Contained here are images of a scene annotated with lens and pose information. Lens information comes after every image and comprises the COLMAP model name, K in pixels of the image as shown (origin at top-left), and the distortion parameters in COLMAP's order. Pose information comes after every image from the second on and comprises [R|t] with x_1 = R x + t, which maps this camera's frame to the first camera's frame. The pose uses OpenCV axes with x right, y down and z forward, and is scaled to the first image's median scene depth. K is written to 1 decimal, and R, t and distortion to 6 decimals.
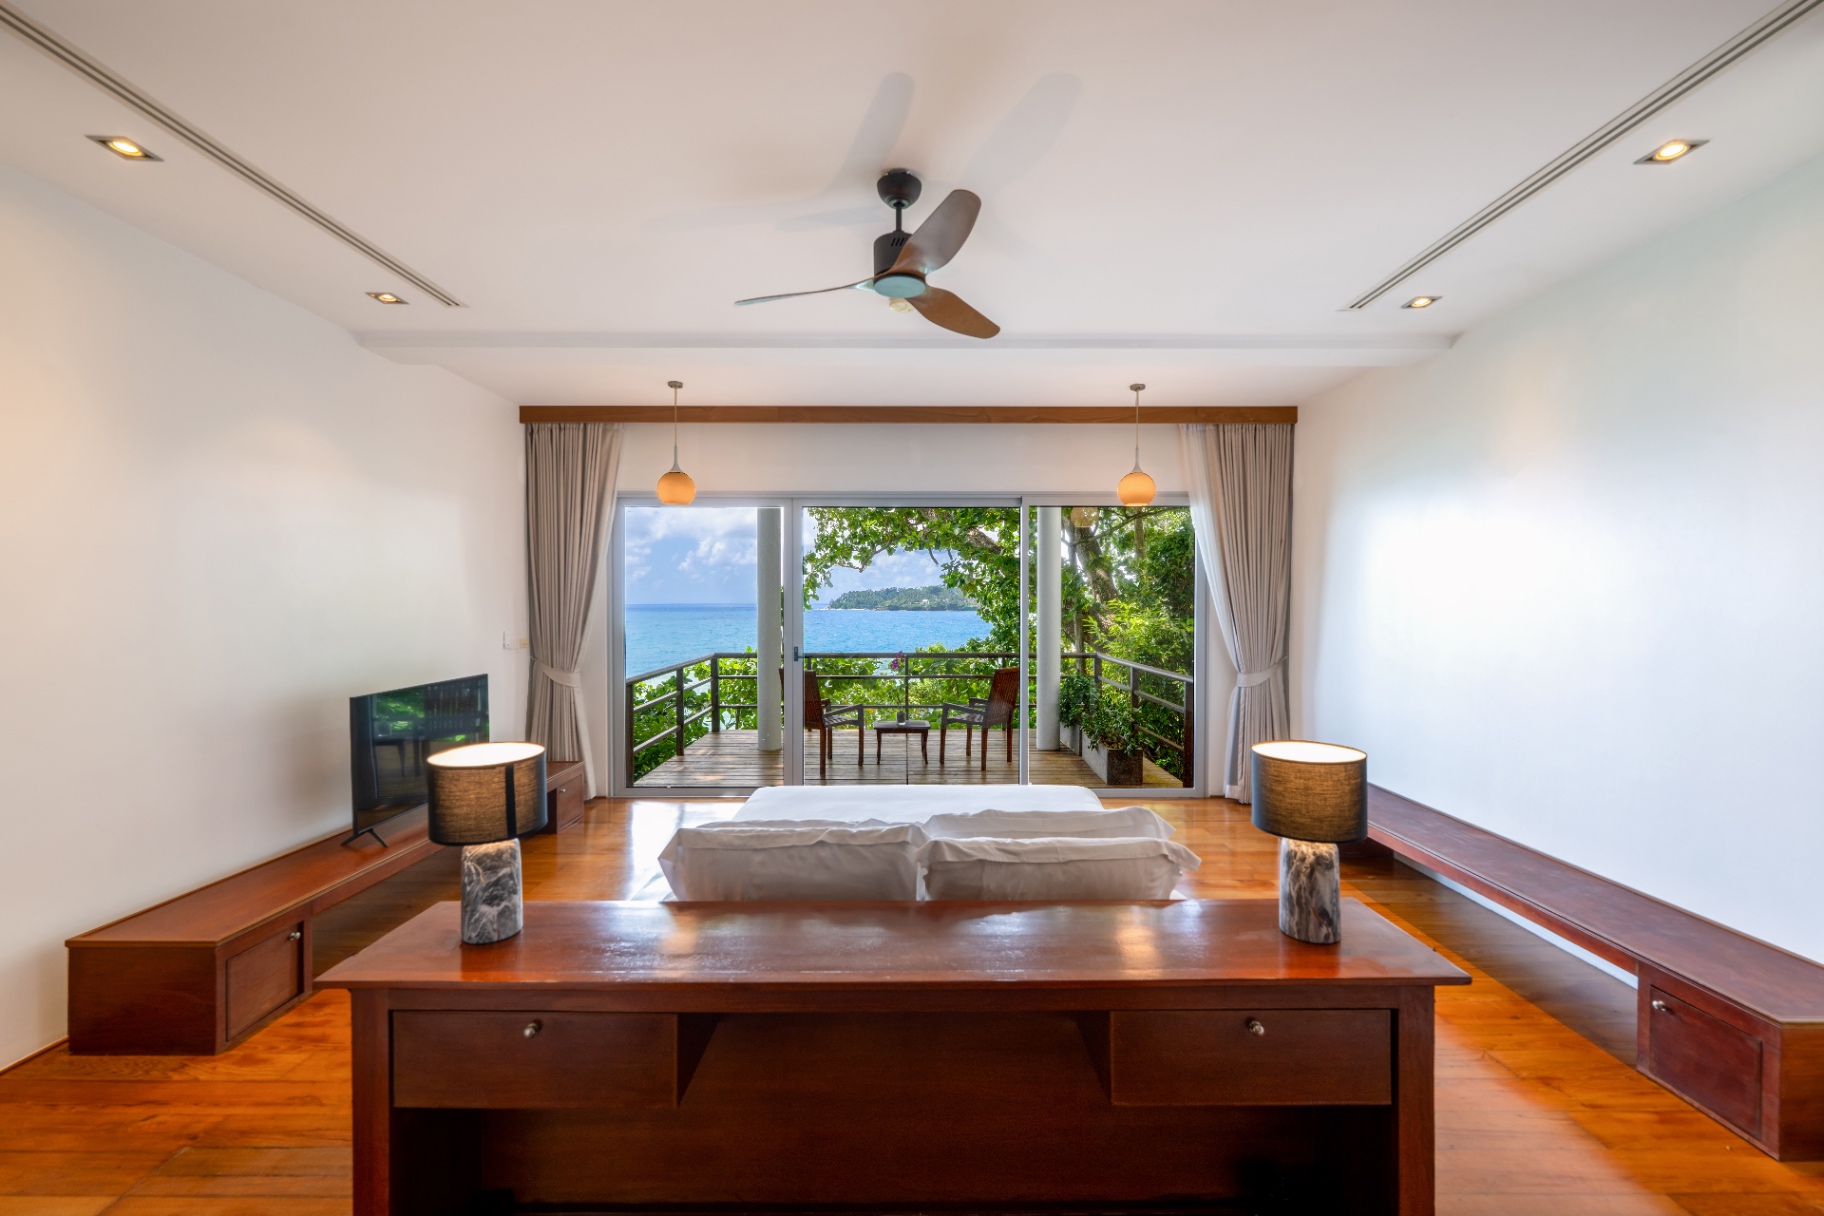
lens RADIAL K [[752.5, 0, 912.9], [0, 752.5, 611.6], [0, 0, 1]] dist [-0.000697, 0.001021]
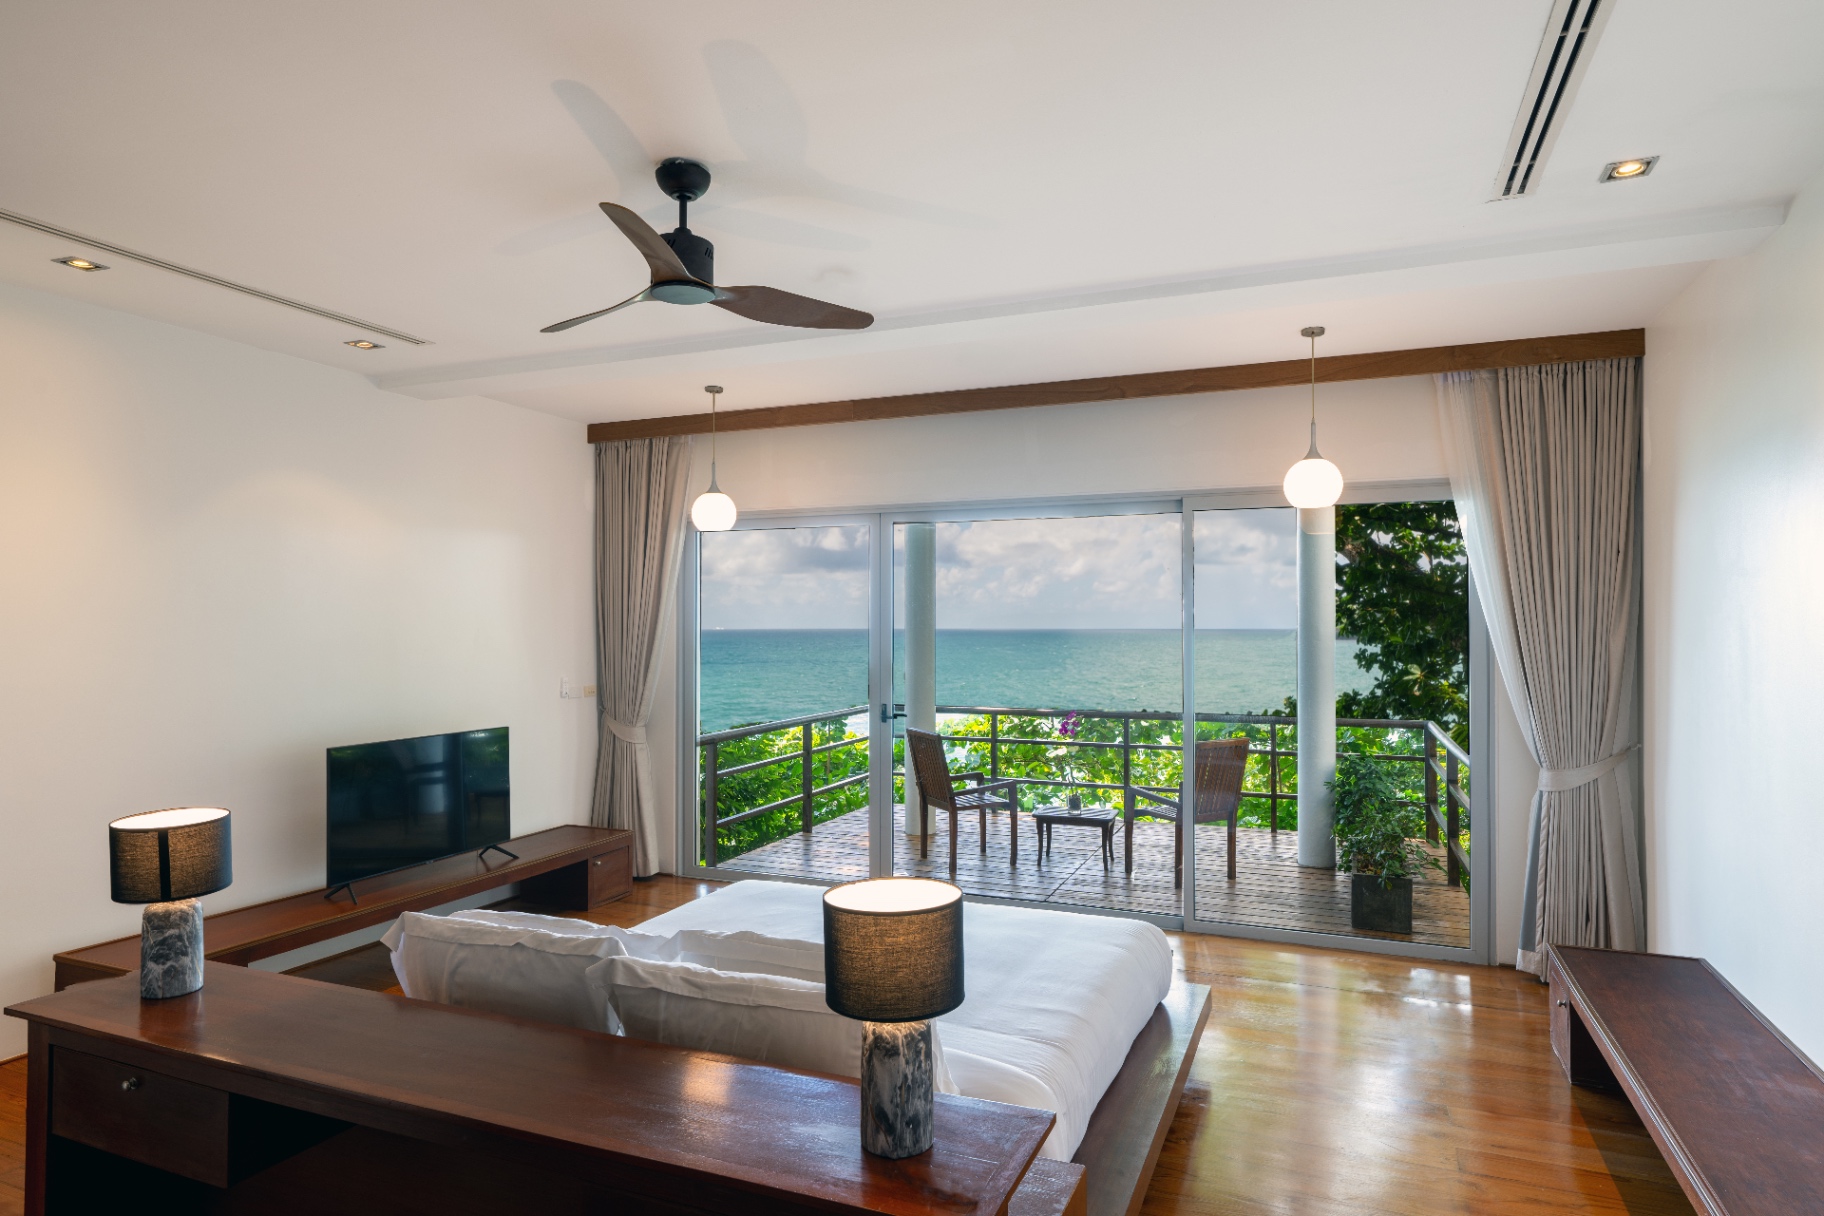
lens RADIAL K [[1043.5, 0, 913.0], [0, 1043.5, 609.3], [0, 0, 1]] dist [-0.003956, 0.005259]
pose [[0.922882, -0.004901, -0.385052, 0.337829], [-0.006452, 0.999582, -0.028187, -0.024034], [0.385029, 0.028498, 0.922464, 0.016489]]
